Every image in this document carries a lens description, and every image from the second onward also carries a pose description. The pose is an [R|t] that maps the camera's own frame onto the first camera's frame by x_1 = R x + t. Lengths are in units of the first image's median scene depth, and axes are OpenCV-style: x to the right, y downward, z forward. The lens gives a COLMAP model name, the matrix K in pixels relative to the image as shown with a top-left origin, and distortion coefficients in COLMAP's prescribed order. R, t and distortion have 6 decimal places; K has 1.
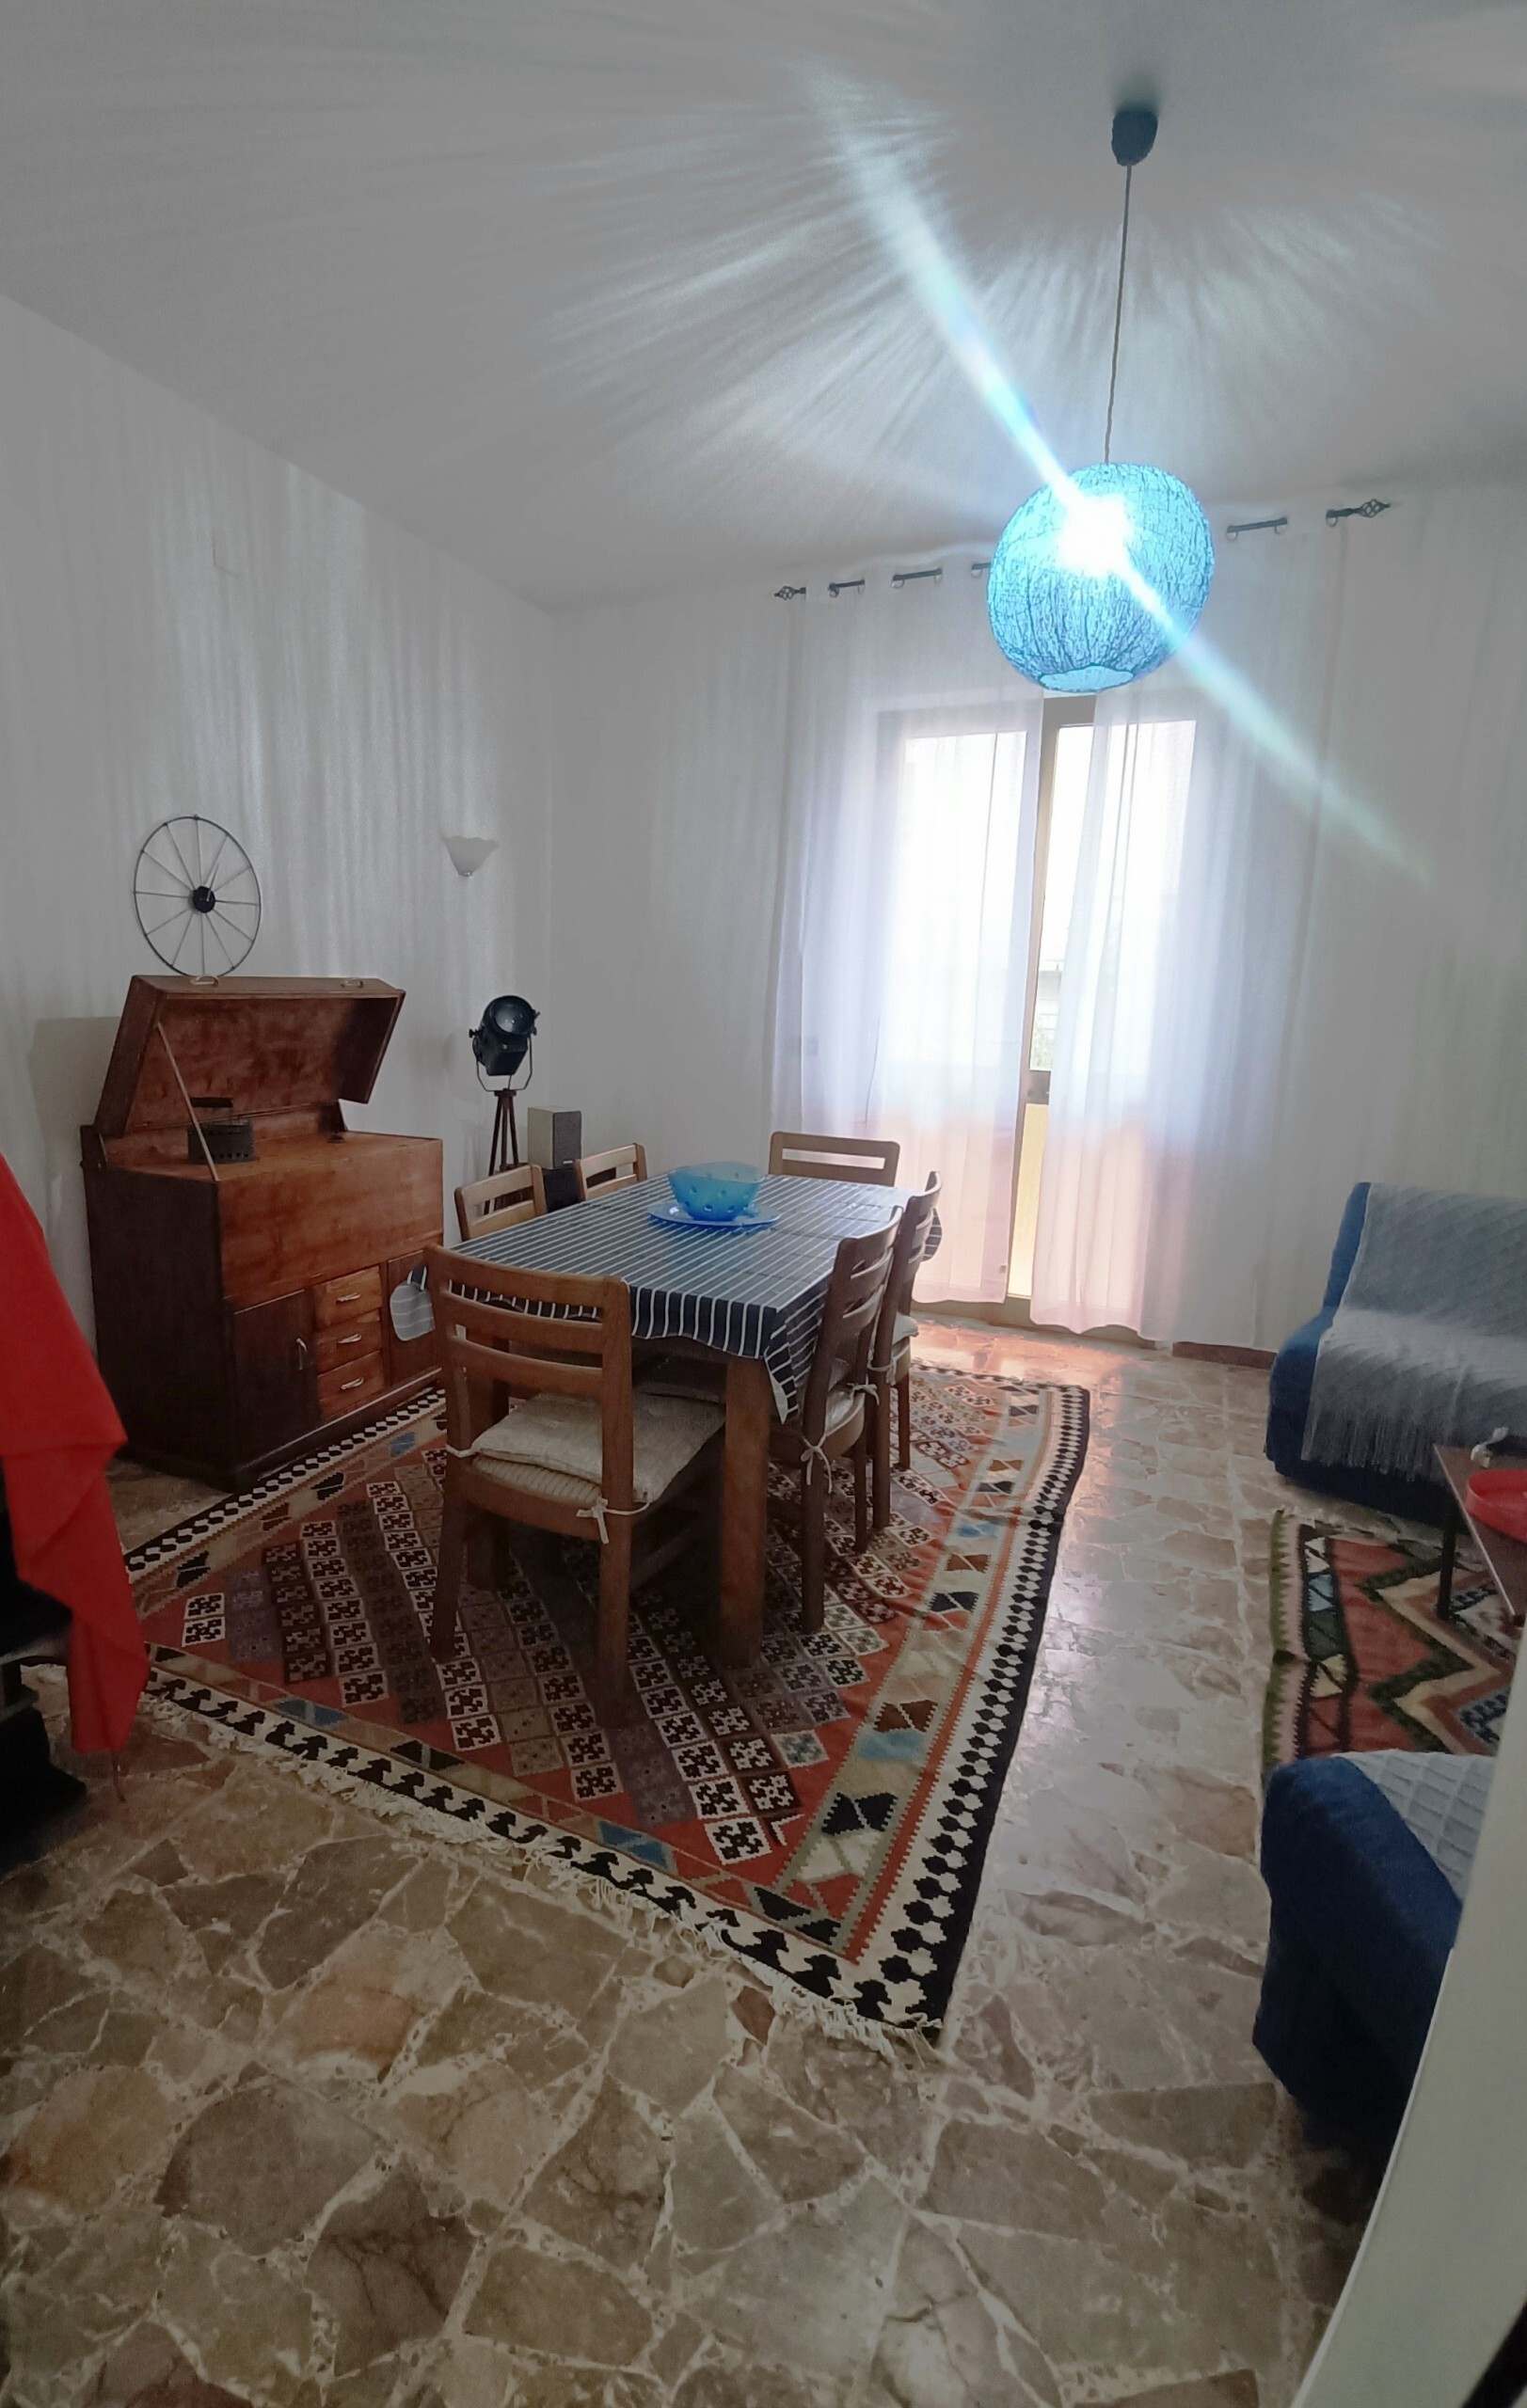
lens RADIAL K [[1187.7, 0, 641.7], [0, 1187.7, 1170.4], [0, 0, 1]] dist [0.001372, 0.000124]
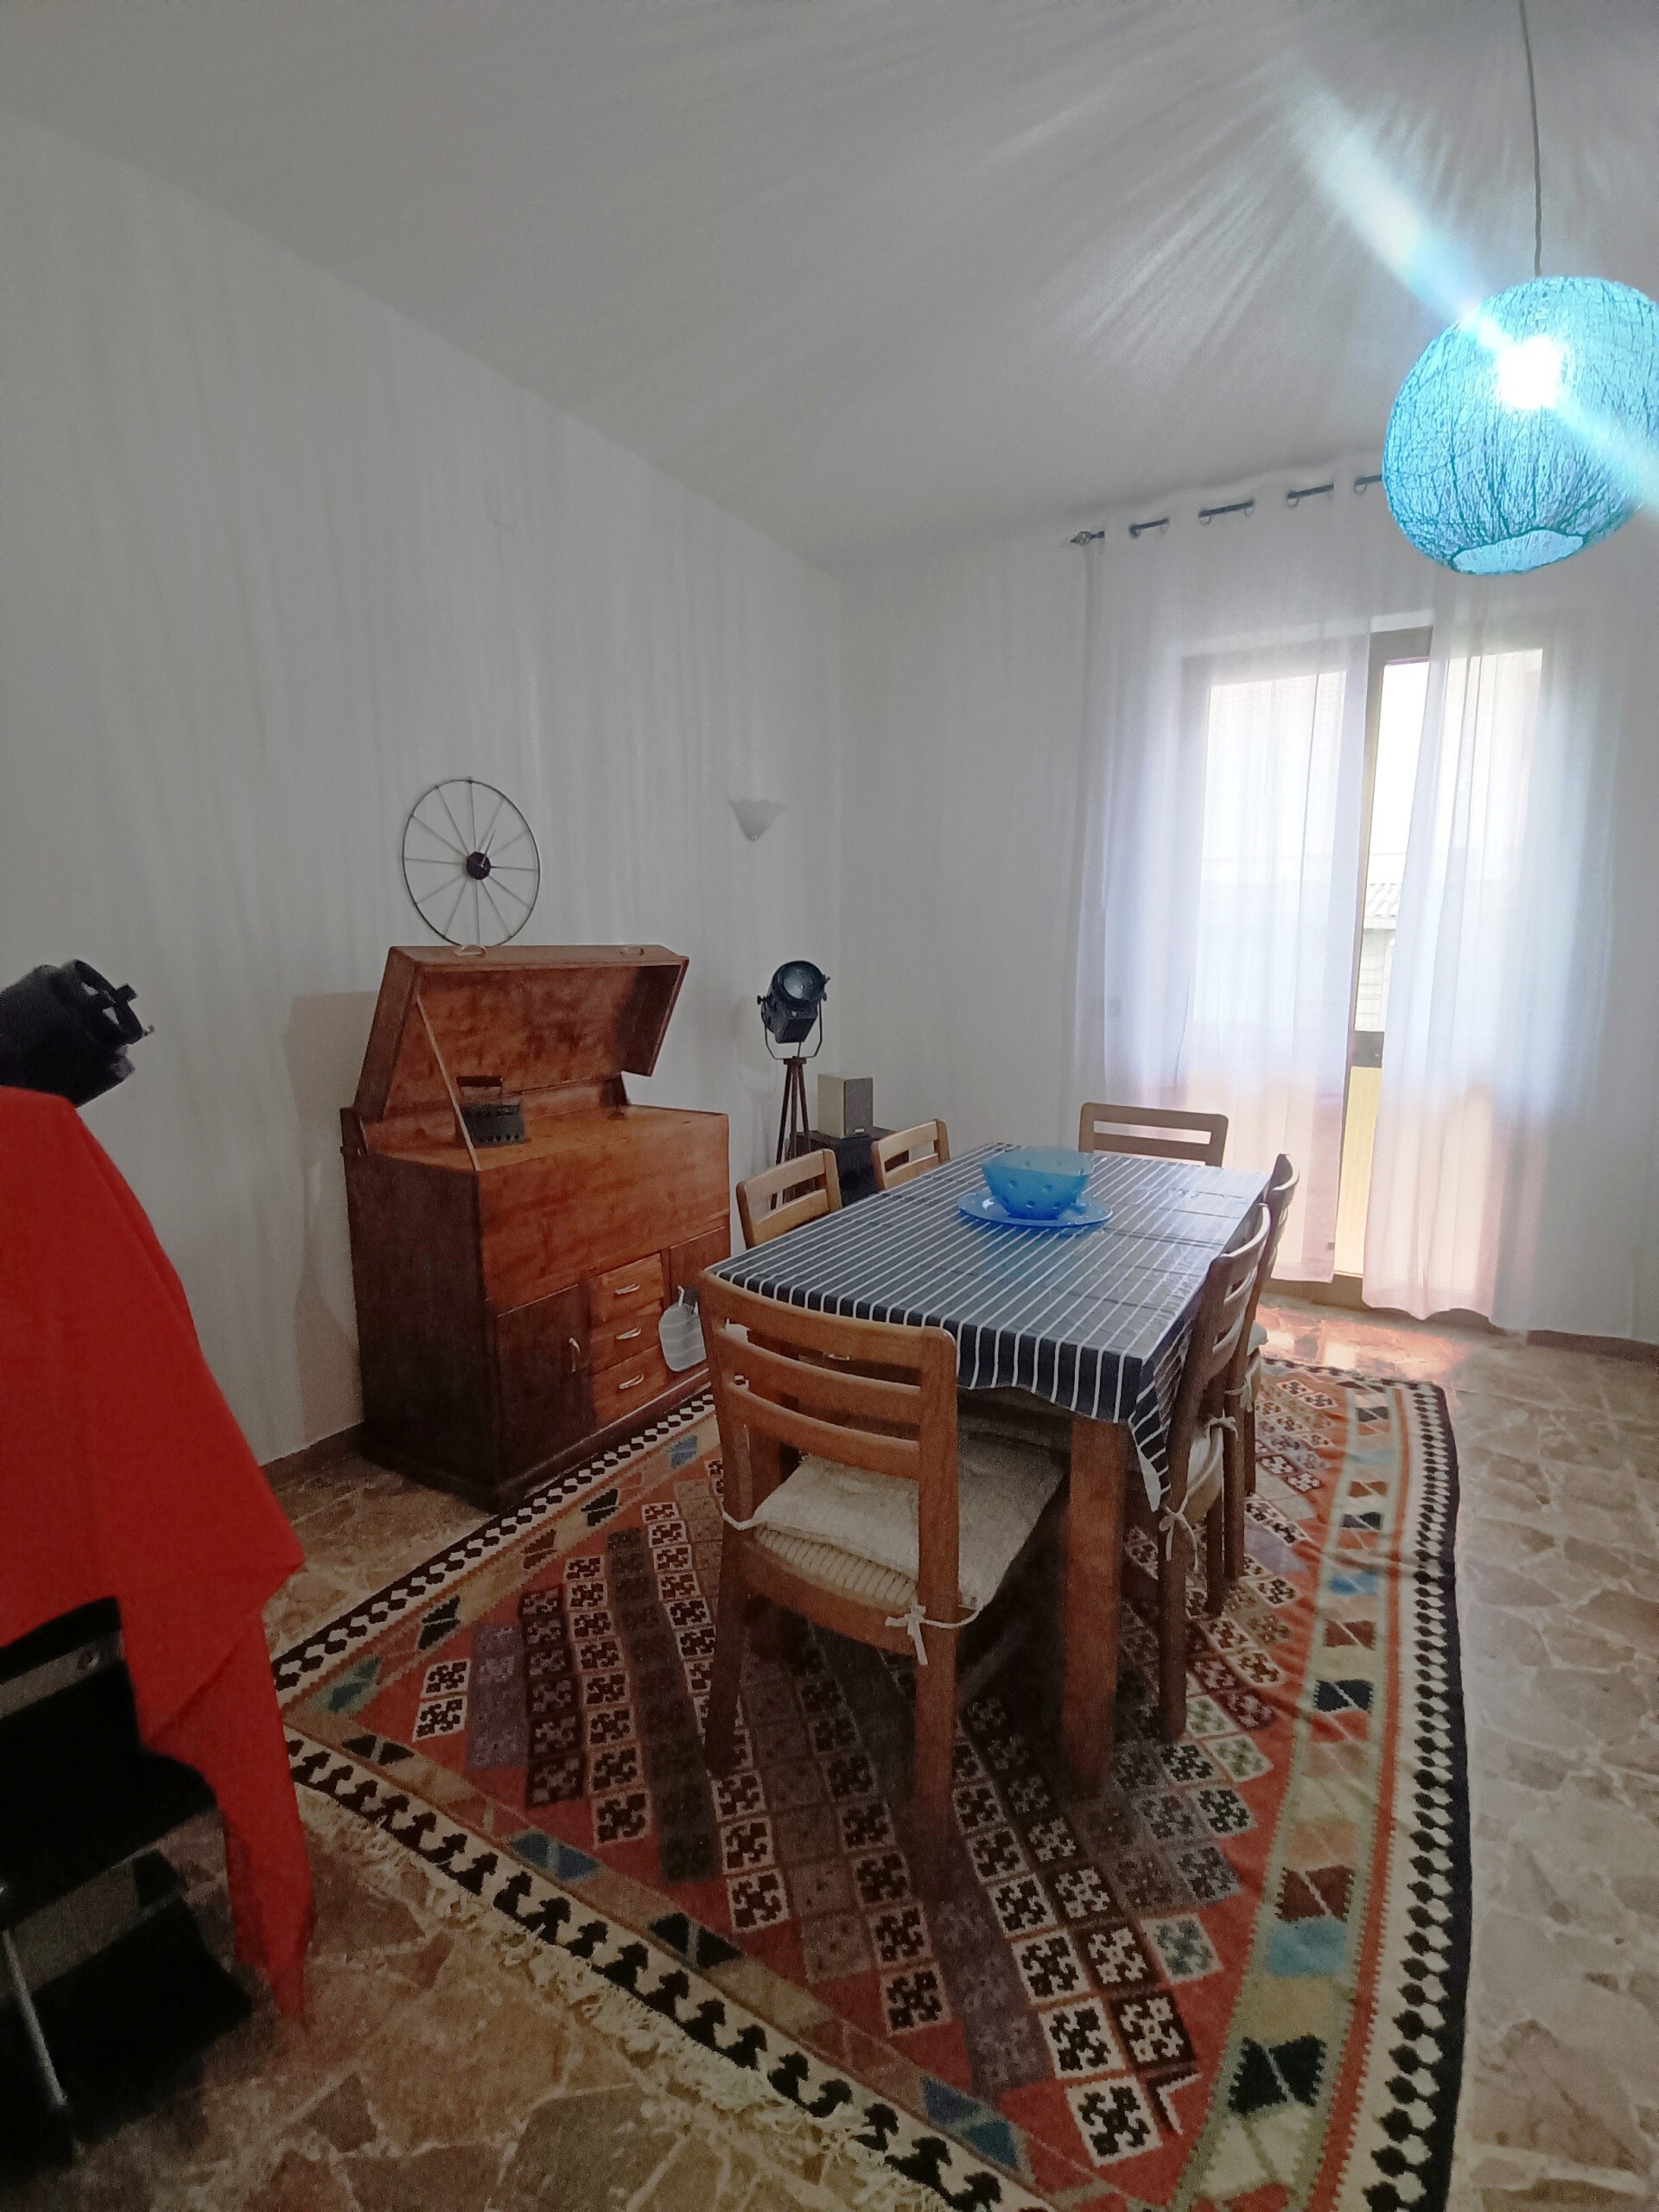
lens RADIAL K [[1017.0, 0, 823.2], [0, 1017.0, 1081.2], [0, 0, 1]] dist [0.021997, -0.030013]
pose [[0.995991, -0.006802, -0.089190, -0.025541], [0.004487, 0.999649, -0.026125, -0.038130], [0.089336, 0.025620, 0.995672, 0.249279]]
